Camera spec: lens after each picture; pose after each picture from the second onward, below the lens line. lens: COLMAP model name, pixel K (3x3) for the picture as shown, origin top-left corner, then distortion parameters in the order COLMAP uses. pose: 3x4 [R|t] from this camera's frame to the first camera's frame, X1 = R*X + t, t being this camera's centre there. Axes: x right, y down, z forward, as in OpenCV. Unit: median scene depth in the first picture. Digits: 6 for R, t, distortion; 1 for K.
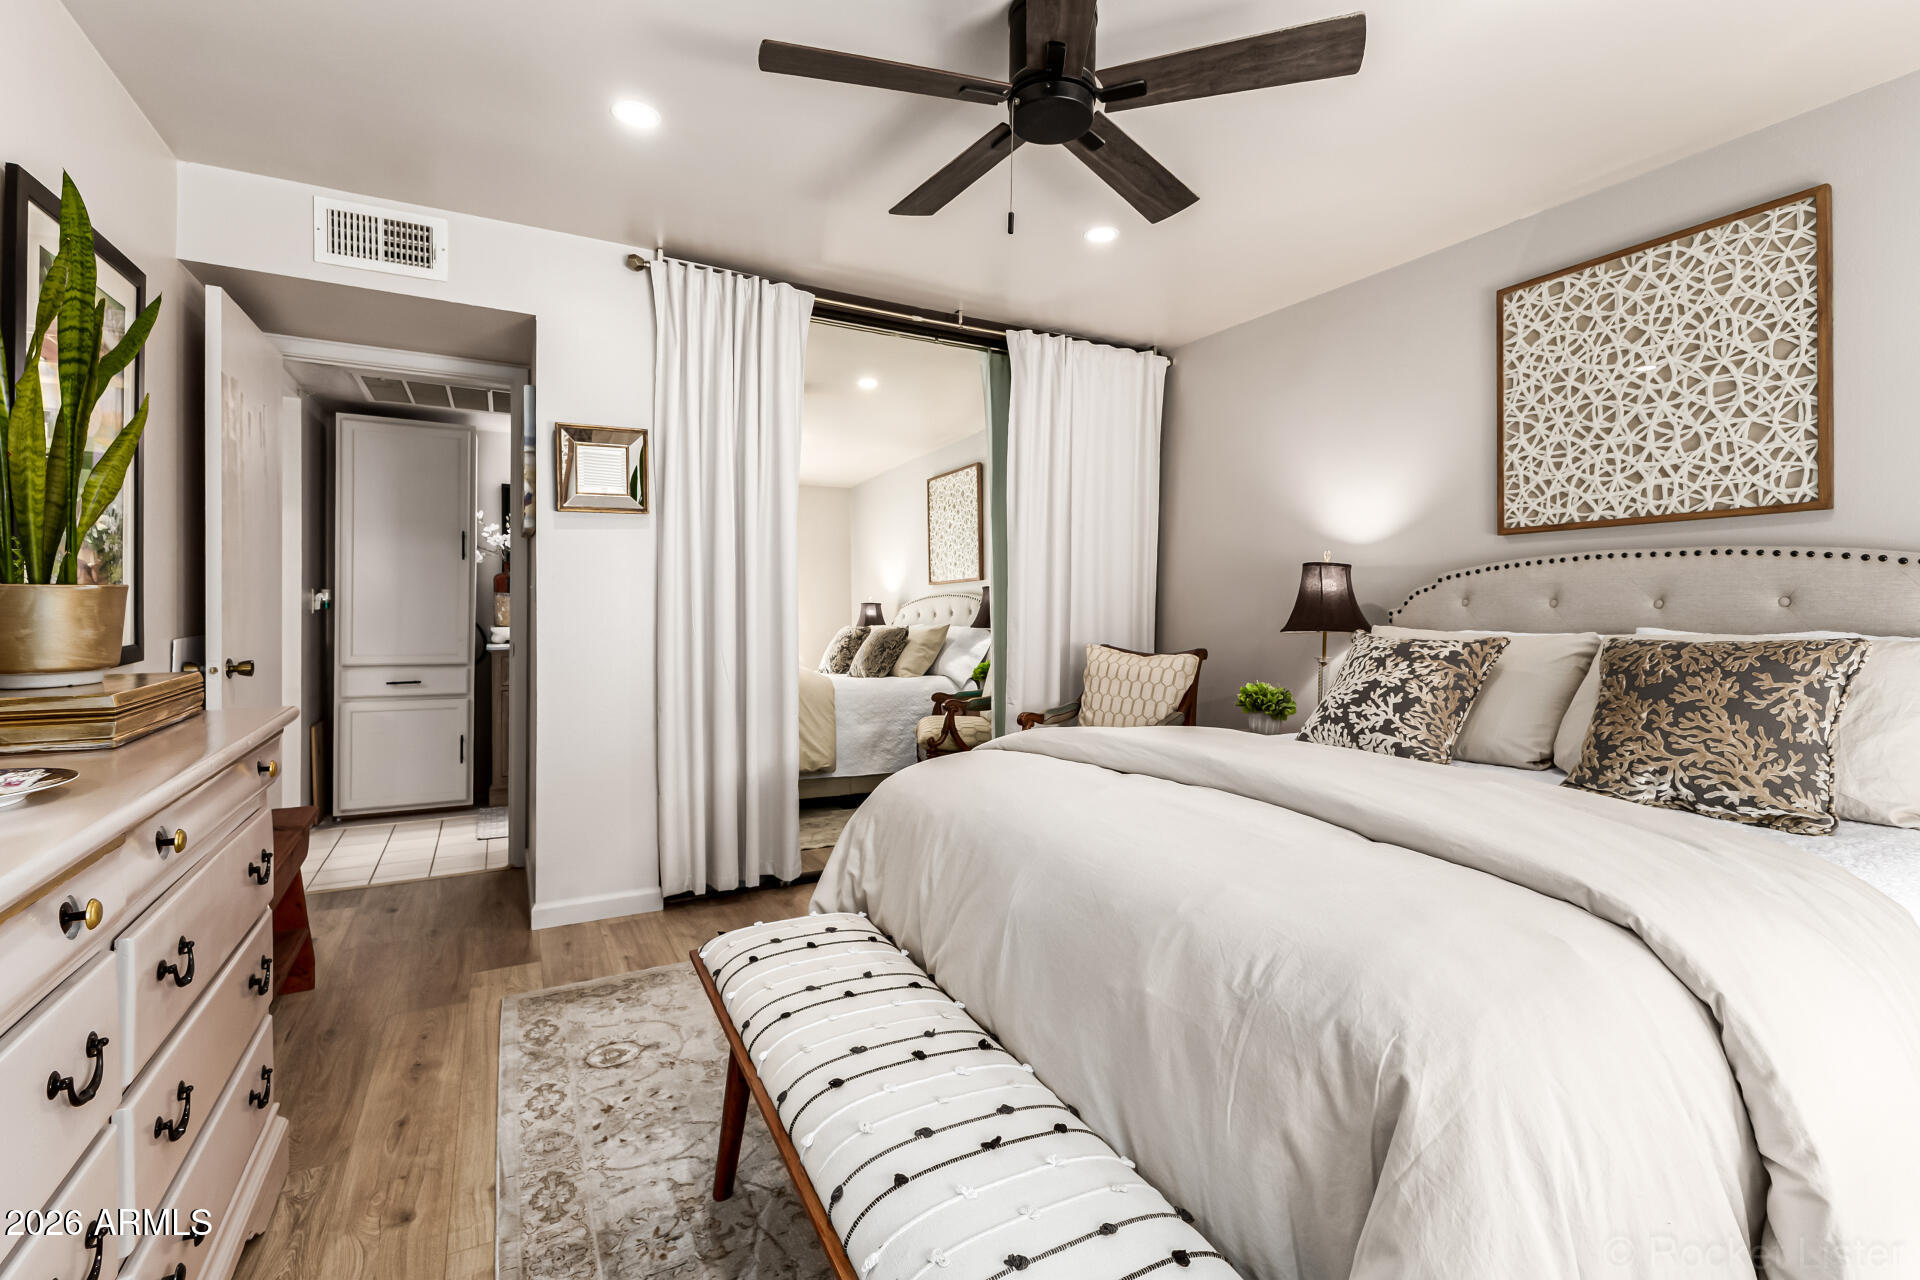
lens RADIAL K [[843.0, 0, 966.5], [0, 843.0, 621.1], [0, 0, 1]] dist [-0.001212, -0.000311]
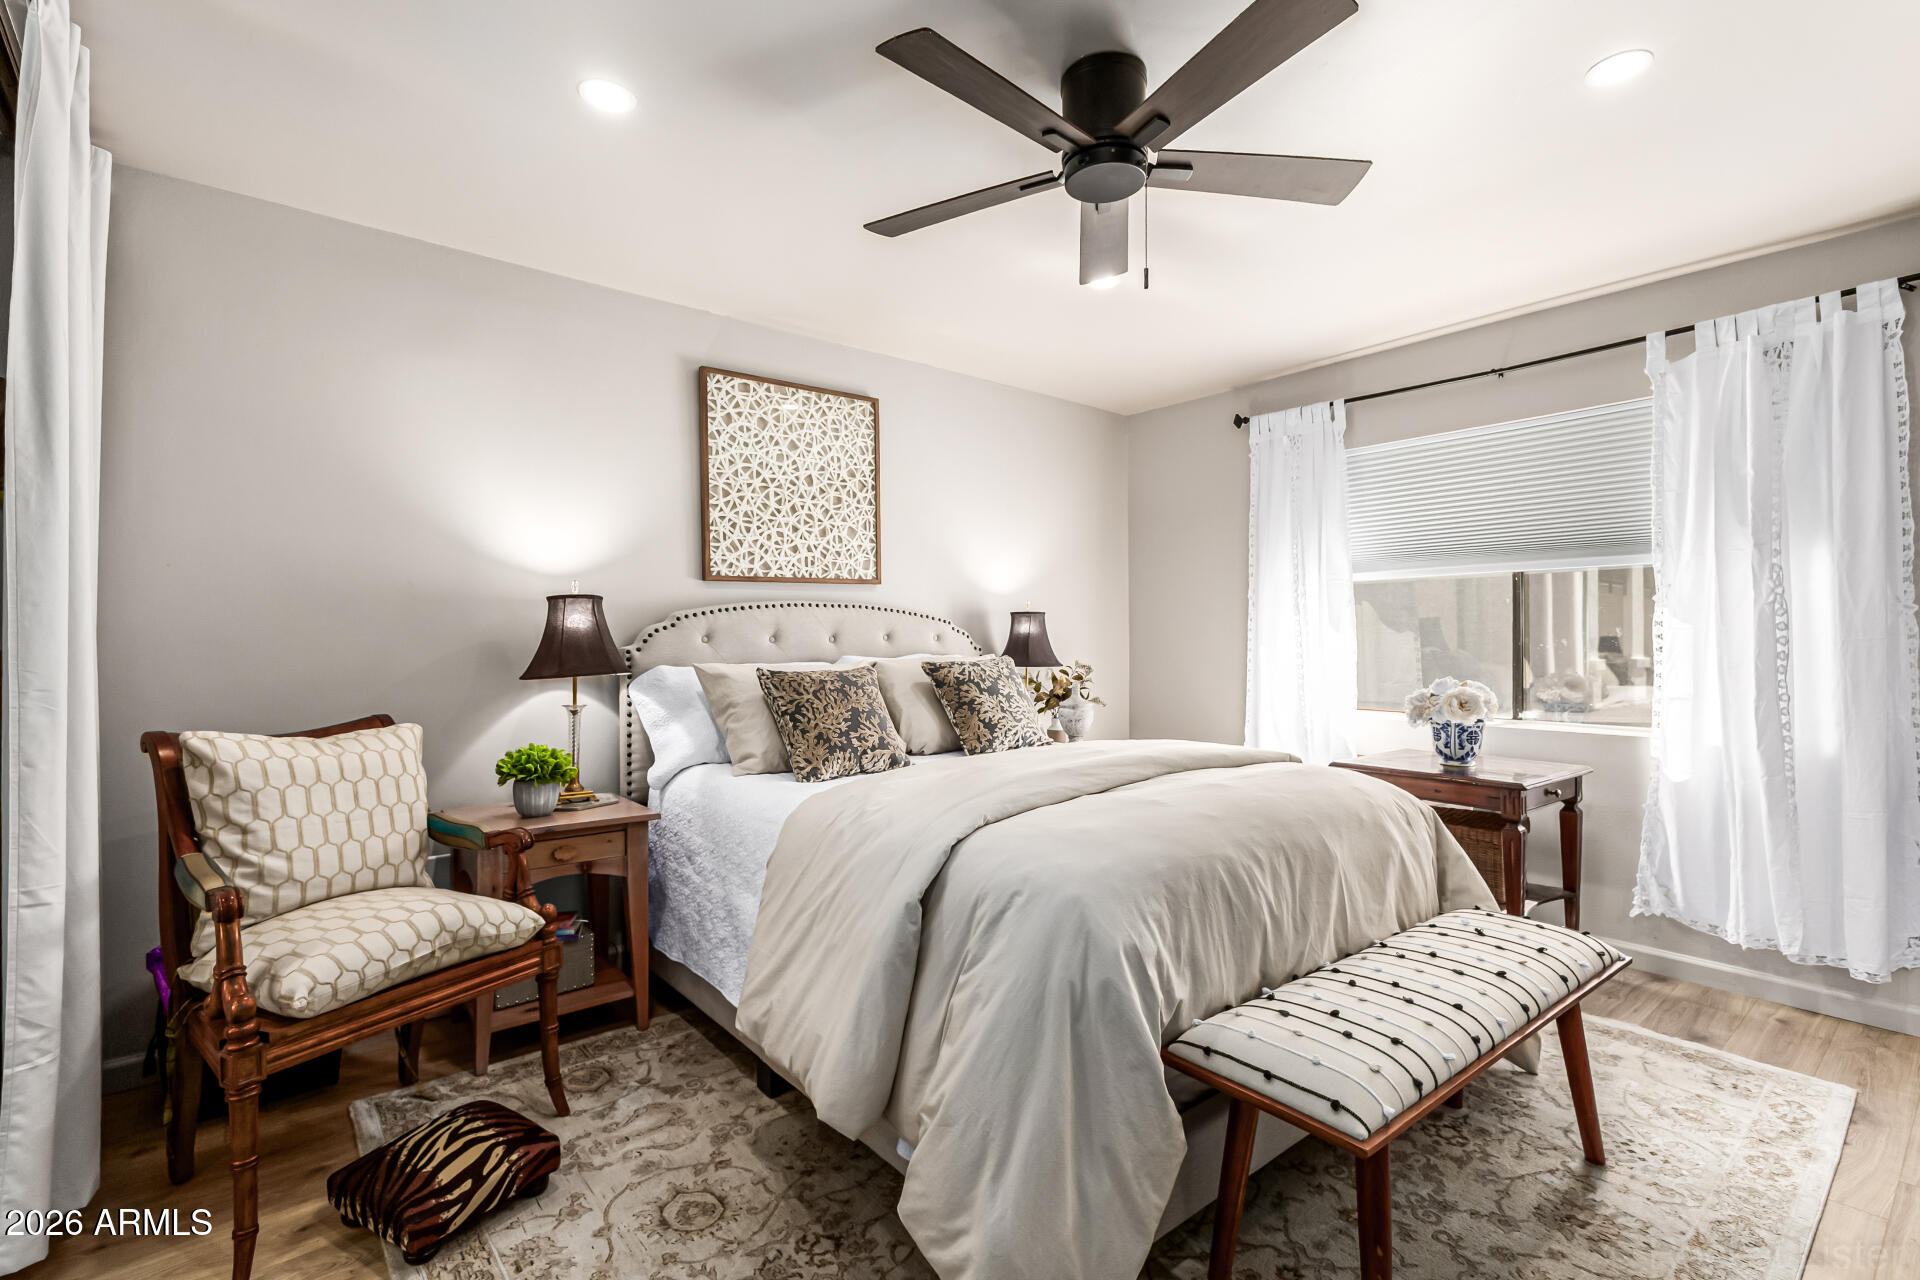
lens RADIAL K [[870.1, 0, 960.0], [0, 870.1, 640.0], [0, 0, 1]] dist [-0.000486, -0.000080]
pose [[-0.181430, -0.009748, 0.983356, -0.663795], [0.022866, 0.999639, 0.014128, -0.033798], [-0.983138, 0.025049, -0.181141, 0.983487]]
